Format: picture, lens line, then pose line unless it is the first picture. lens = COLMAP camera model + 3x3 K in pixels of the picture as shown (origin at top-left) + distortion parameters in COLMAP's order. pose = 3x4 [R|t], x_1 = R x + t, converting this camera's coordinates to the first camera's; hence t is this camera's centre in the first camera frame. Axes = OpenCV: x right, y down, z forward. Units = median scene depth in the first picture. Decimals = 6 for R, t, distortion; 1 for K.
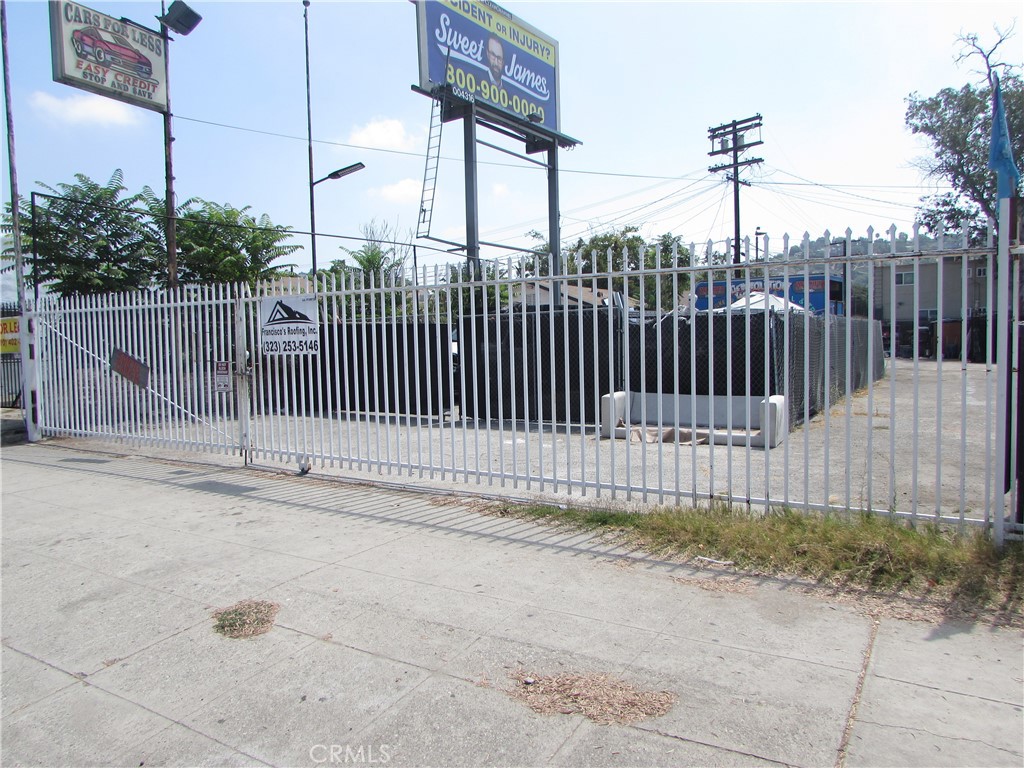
lens RADIAL K [[722.4, 0, 515.4], [0, 722.4, 378.7], [0, 0, 1]] dist [-0.033597, 0.005926]
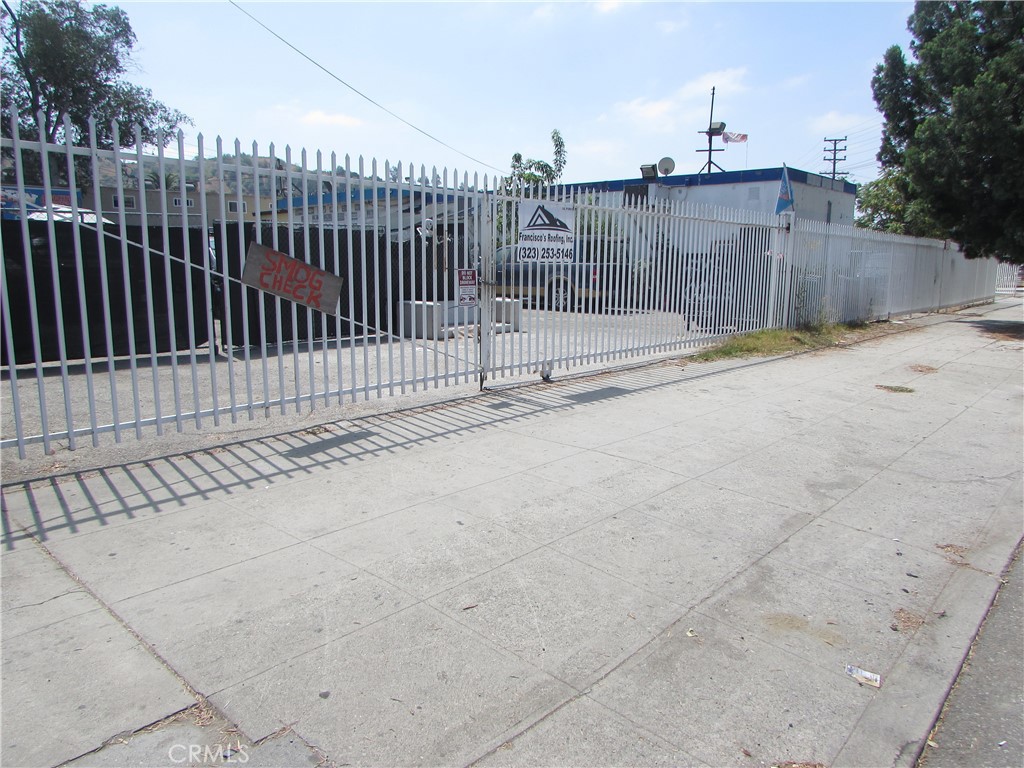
lens RADIAL K [[722.4, 0, 515.0], [0, 722.4, 388.6], [0, 0, 1]] dist [-0.033597, 0.005926]
pose [[0.159116, -0.151485, 0.975569, -1.295141], [0.040538, 0.988327, 0.146854, -0.008834], [-0.986427, 0.016181, 0.163399, 0.869298]]
